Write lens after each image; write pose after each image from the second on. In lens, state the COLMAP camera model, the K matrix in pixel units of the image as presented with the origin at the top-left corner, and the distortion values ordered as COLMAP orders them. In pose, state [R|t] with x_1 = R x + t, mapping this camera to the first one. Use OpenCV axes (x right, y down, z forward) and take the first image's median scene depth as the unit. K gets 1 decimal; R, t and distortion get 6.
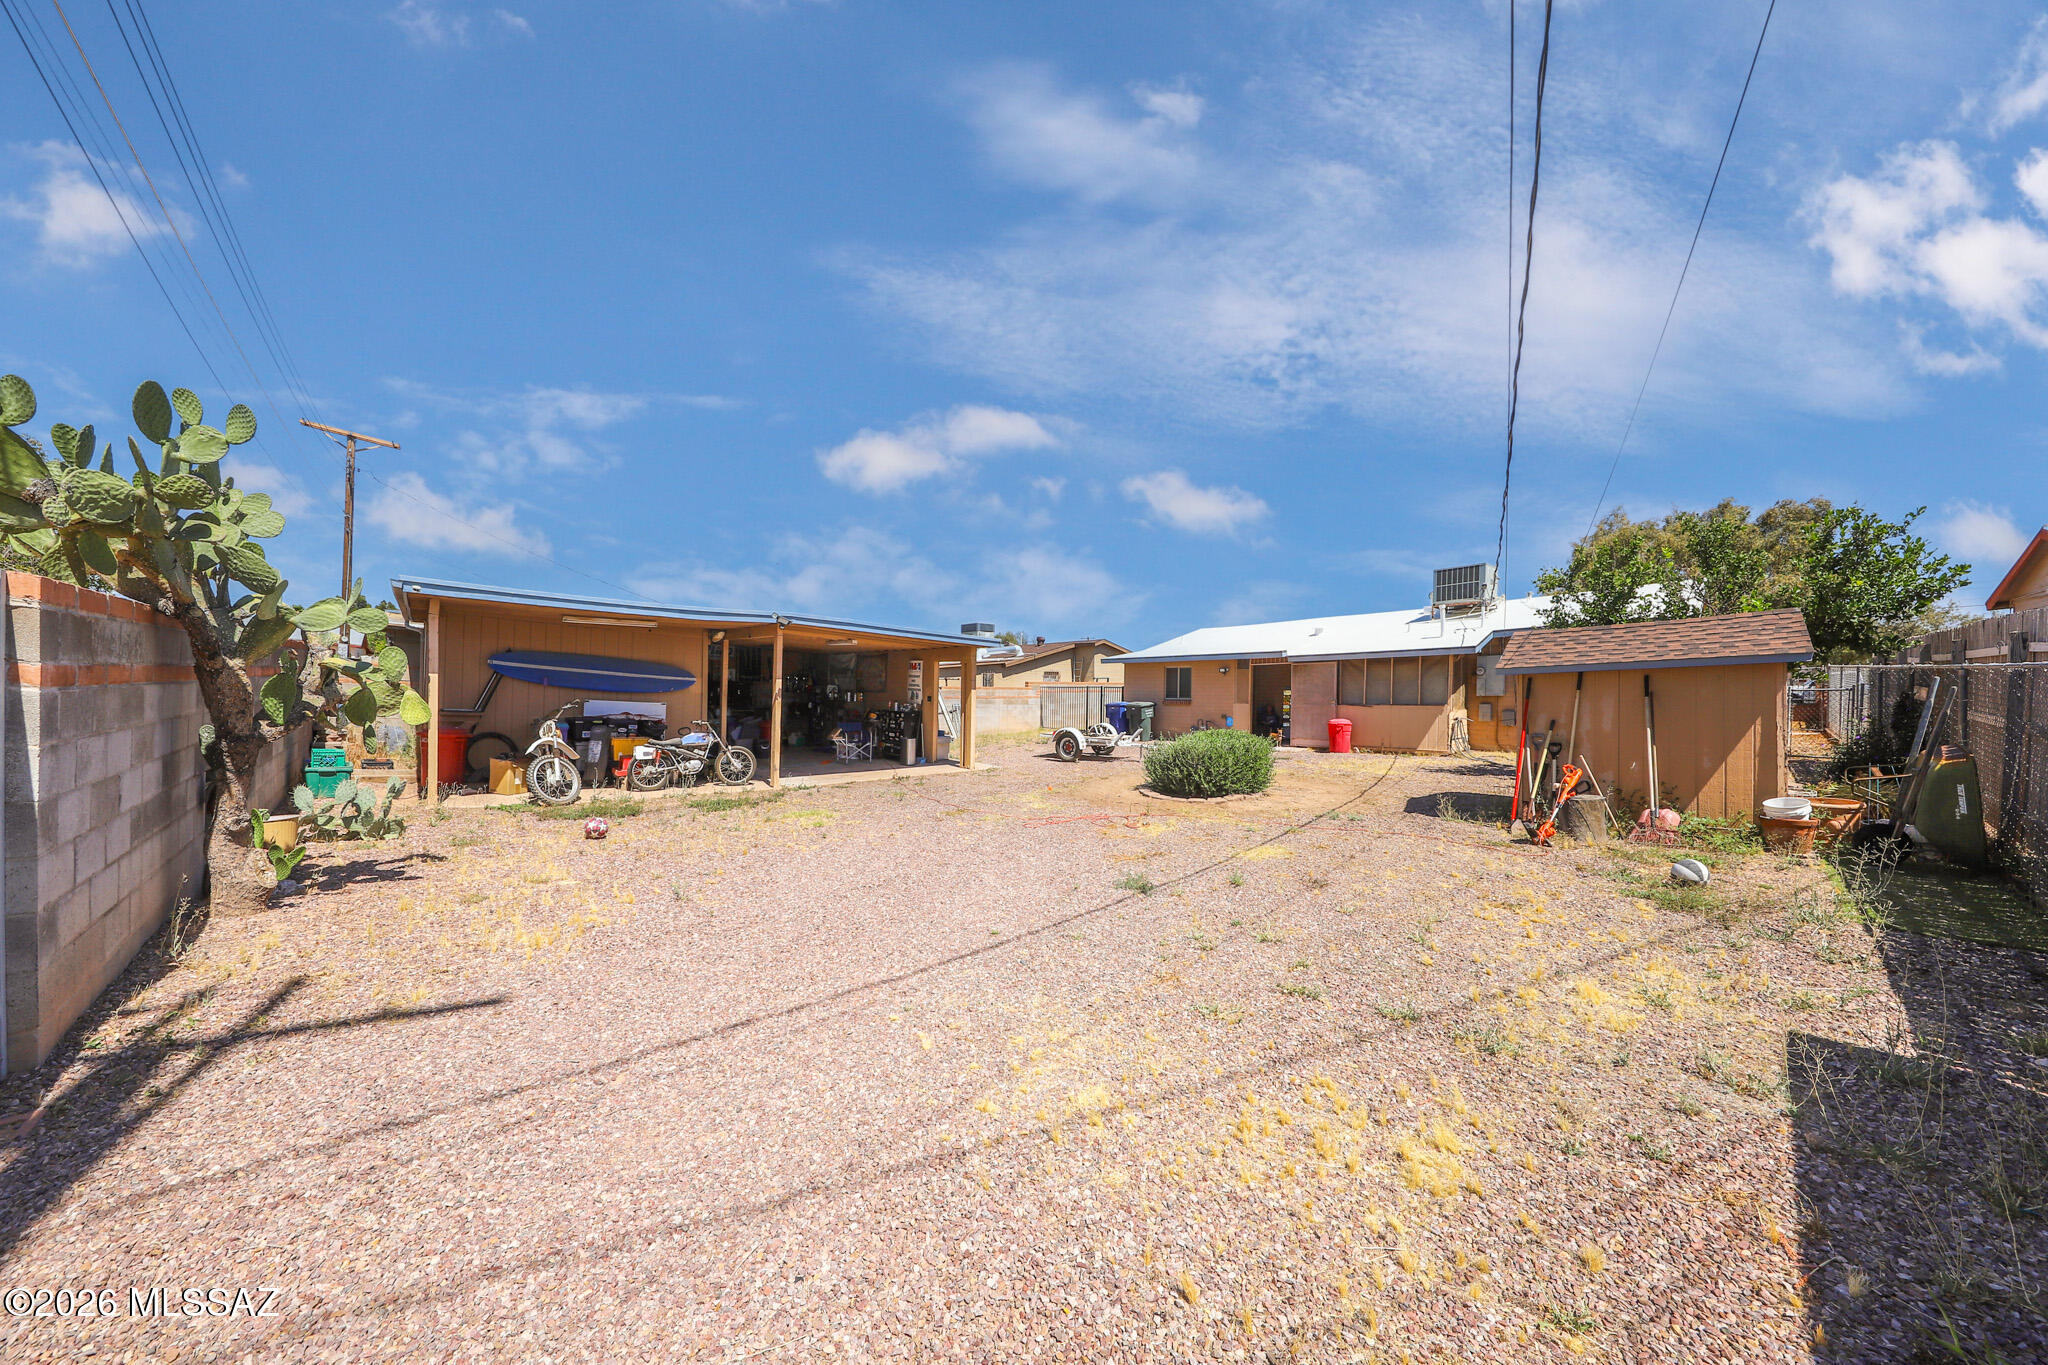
lens RADIAL K [[672.4, 0, 1016.5], [0, 672.4, 703.5], [0, 0, 1]] dist [-0.000089, 0.000023]
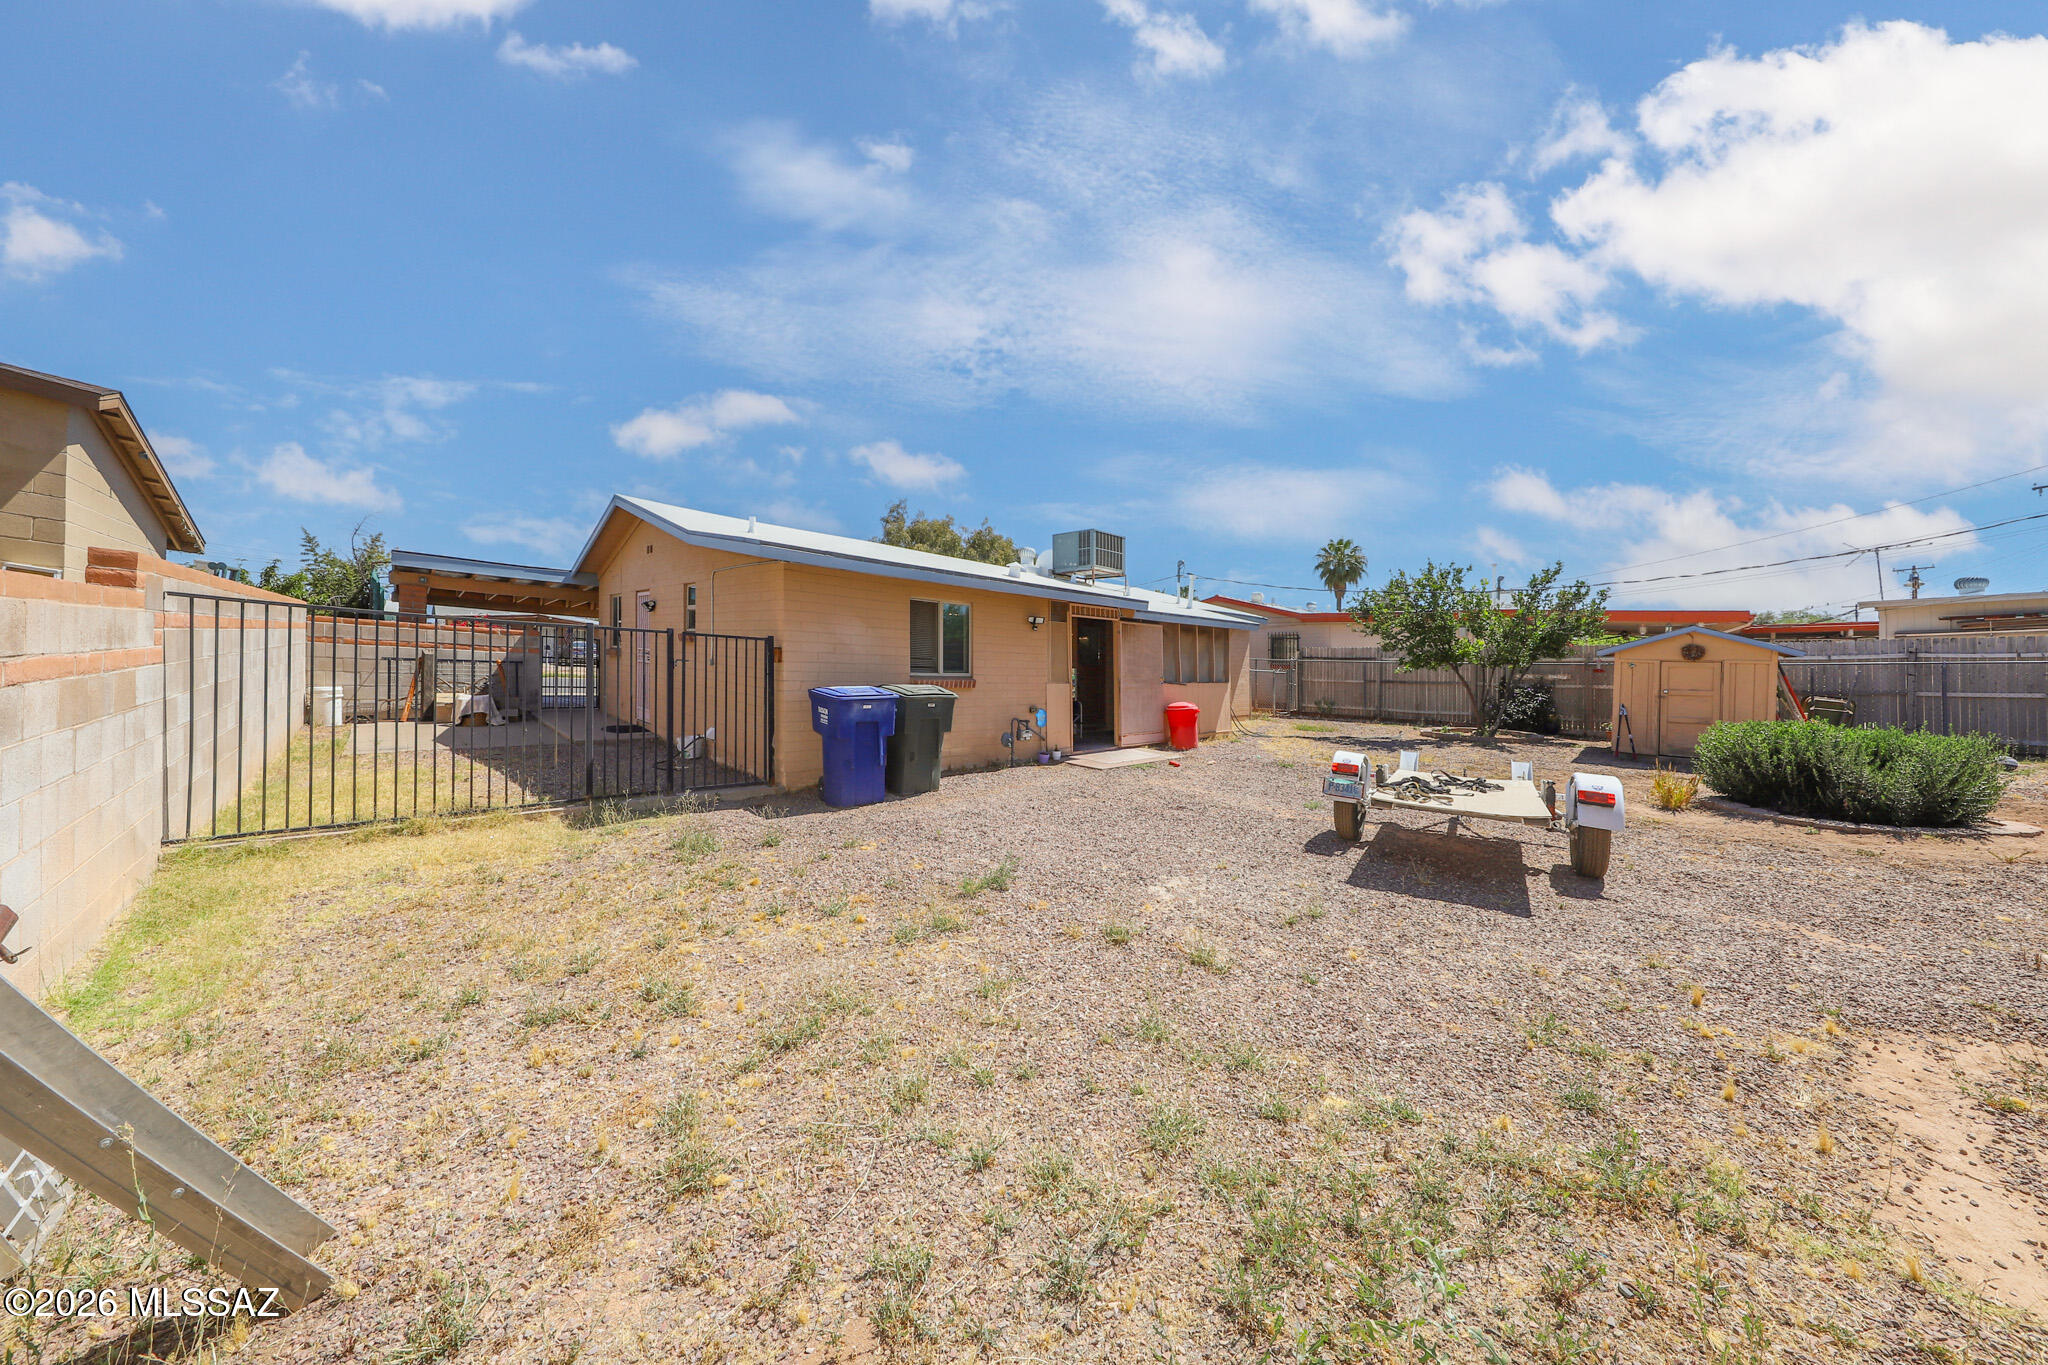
lens RADIAL K [[672.4, 0, 1031.5], [0, 672.4, 683.5], [0, 0, 1]] dist [-0.000089, 0.000023]
pose [[1.000000, 0.000134, -0.000175, 0.501775], [-0.000134, 1.000000, -0.000037, 0.114014], [0.000175, 0.000037, 1.000000, -0.275771]]
